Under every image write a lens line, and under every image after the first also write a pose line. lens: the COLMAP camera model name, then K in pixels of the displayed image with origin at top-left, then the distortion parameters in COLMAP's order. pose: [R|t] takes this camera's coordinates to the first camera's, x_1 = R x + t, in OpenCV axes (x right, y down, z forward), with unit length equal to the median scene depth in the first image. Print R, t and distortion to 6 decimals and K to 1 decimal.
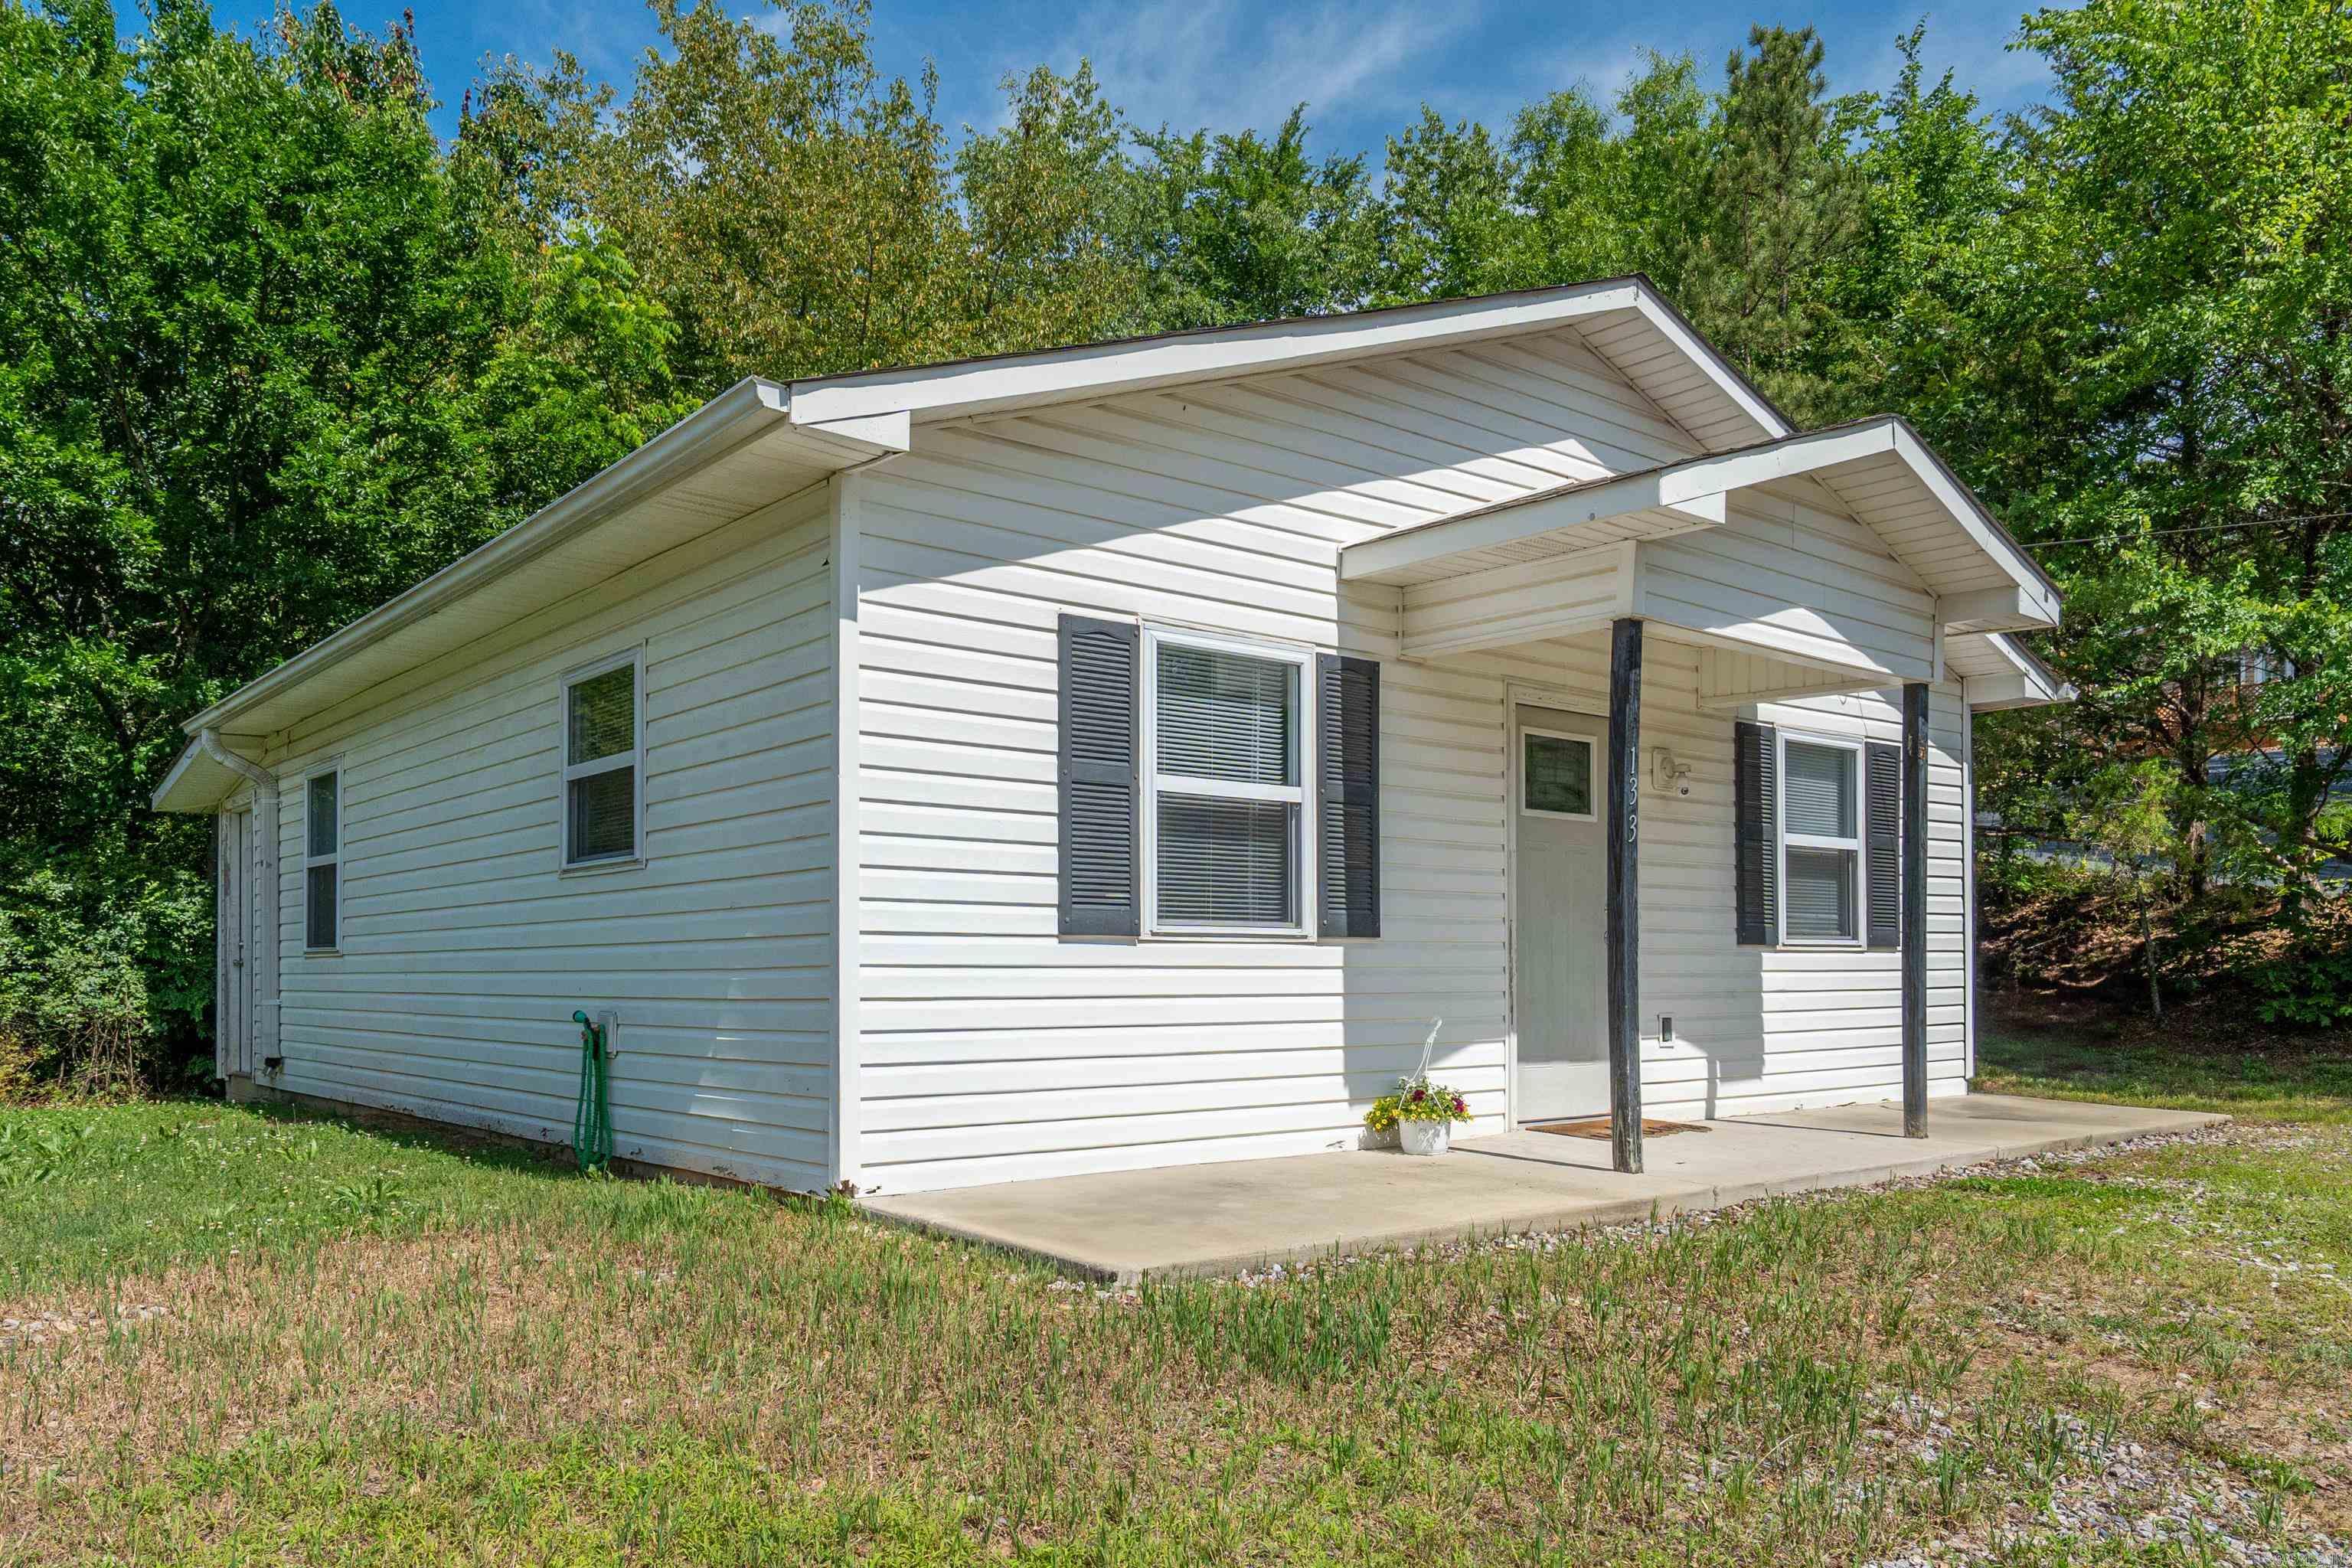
lens RADIAL K [[1778.7, 0, 1178.1], [0, 1778.7, 813.2], [0, 0, 1]] dist [-0.048787, 0.002653]
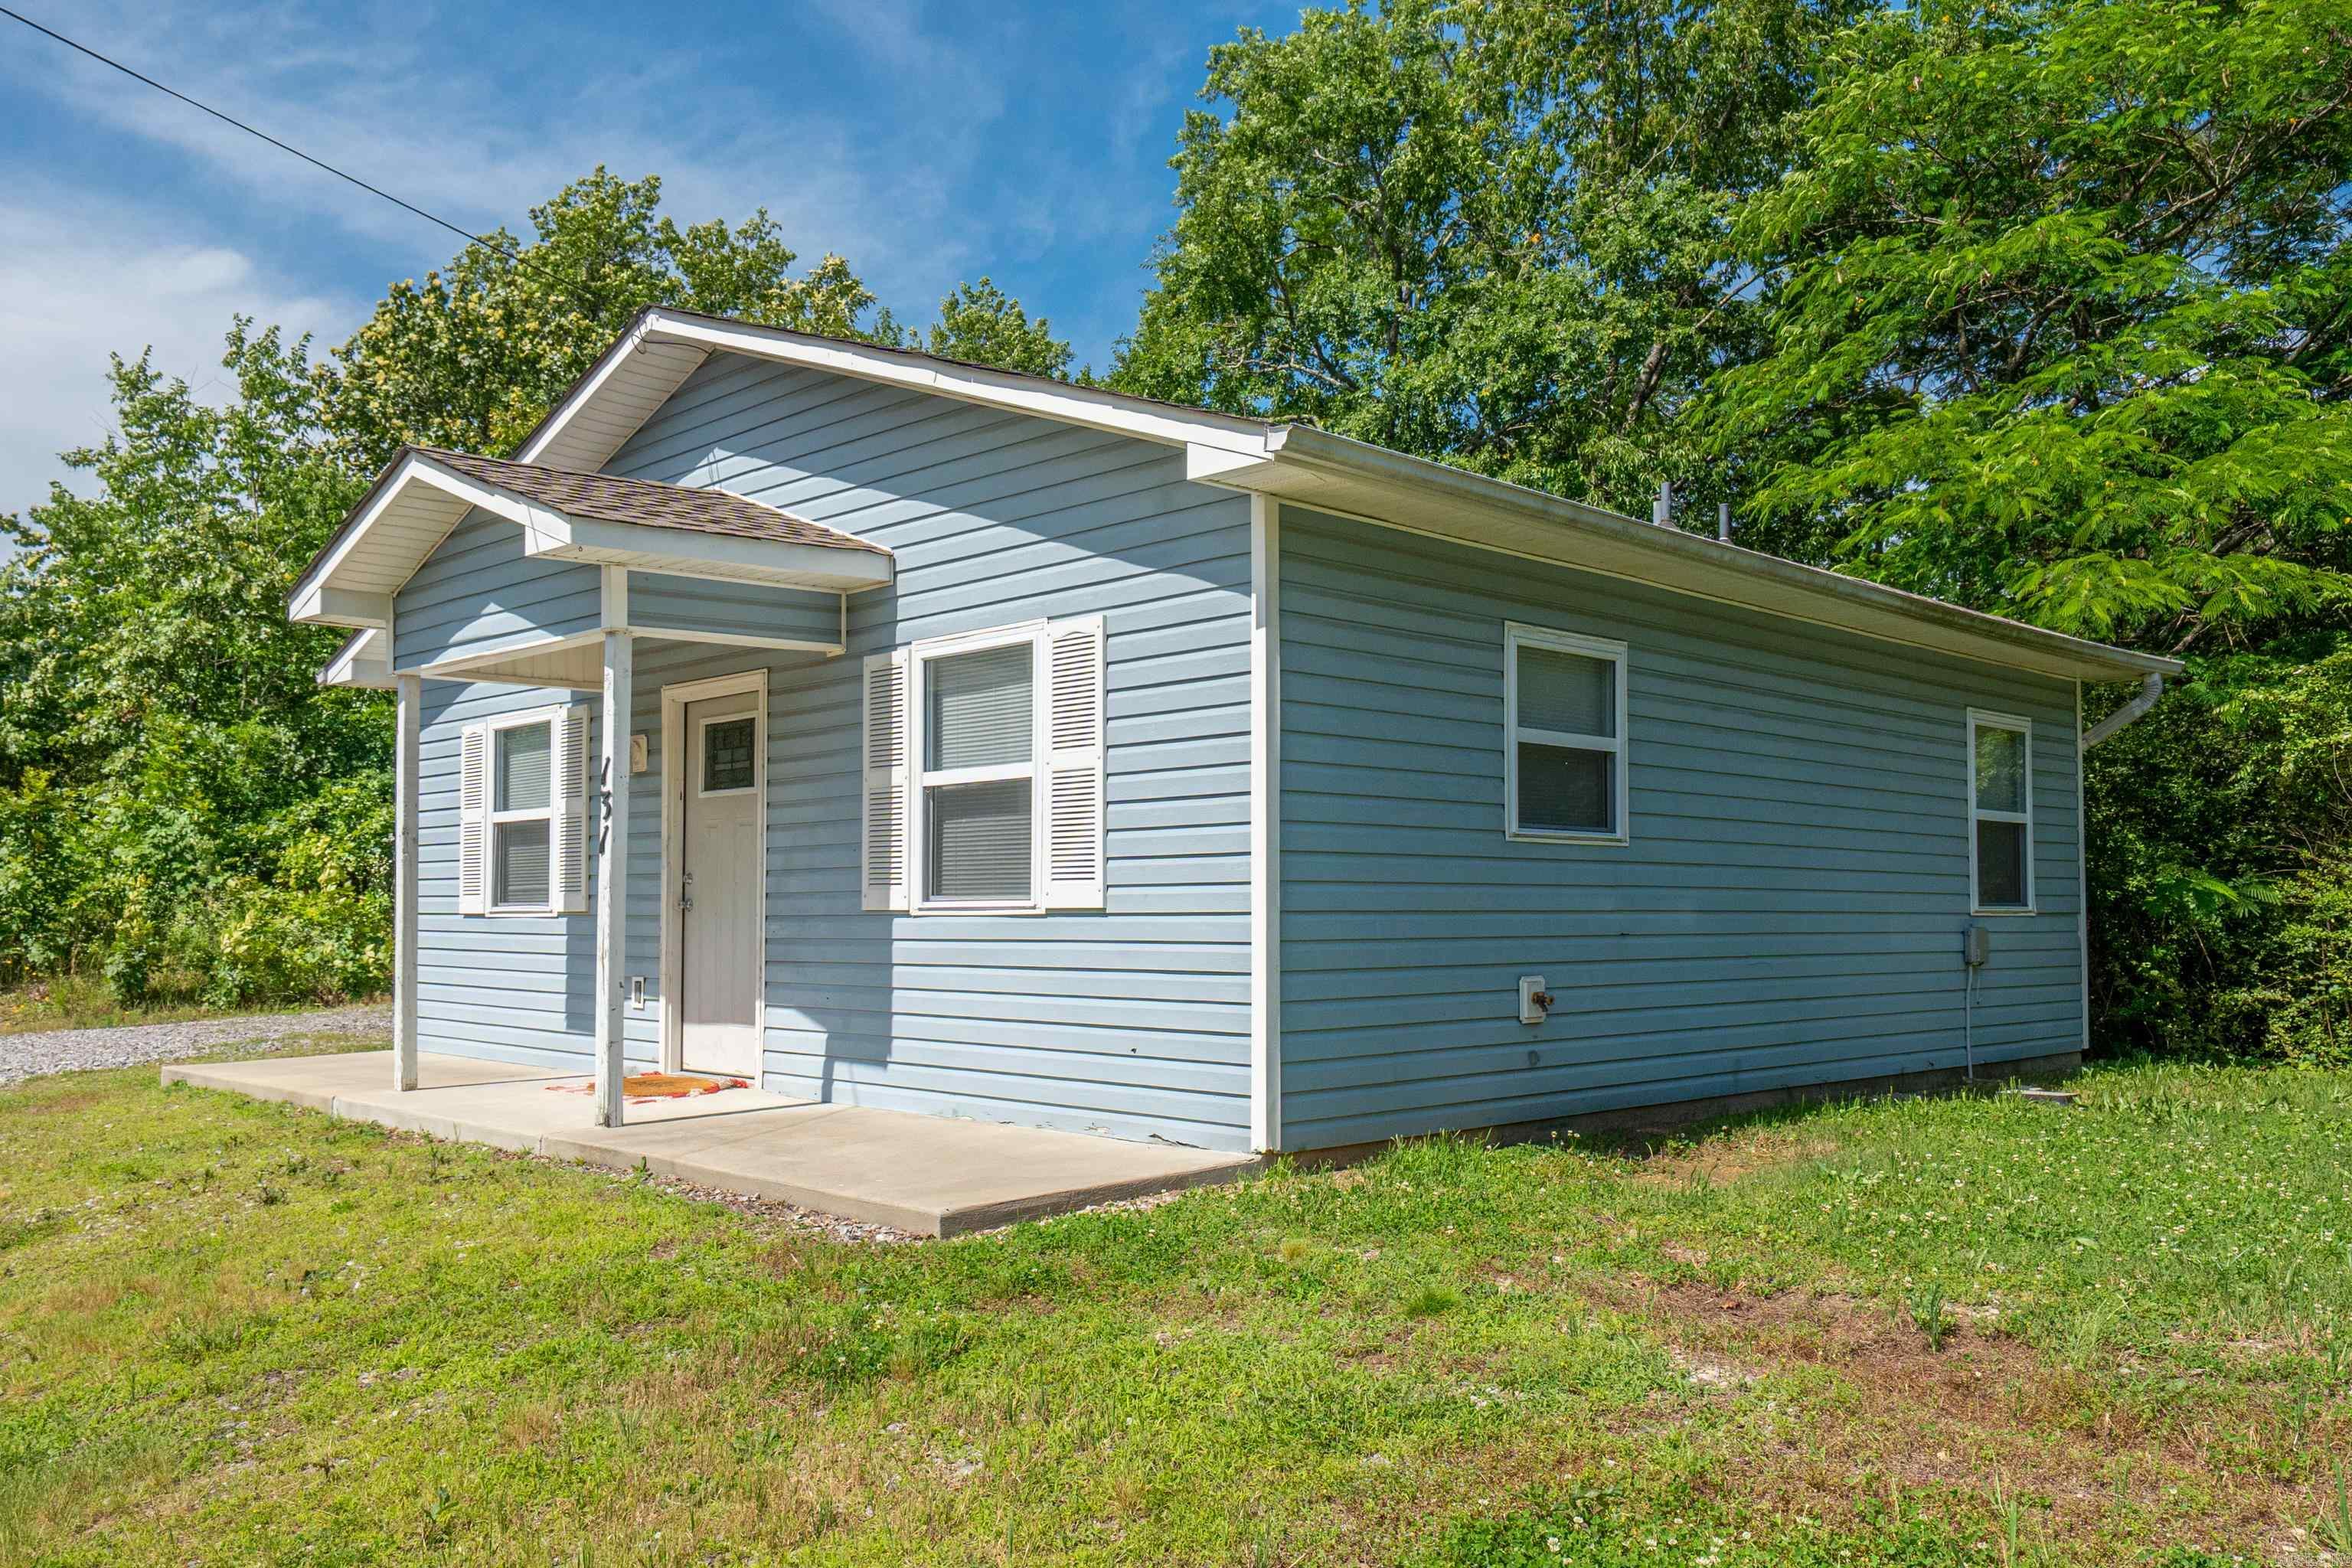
lens RADIAL K [[1821.0, 0, 1176.0], [0, 1821.0, 784.0], [0, 0, 1]] dist [0.006426, 0.001143]
pose [[0.076759, -0.057564, -0.995387, 1.562063], [0.104358, 0.993312, -0.049397, 0.091393], [0.991573, -0.100085, 0.082253, 1.371279]]
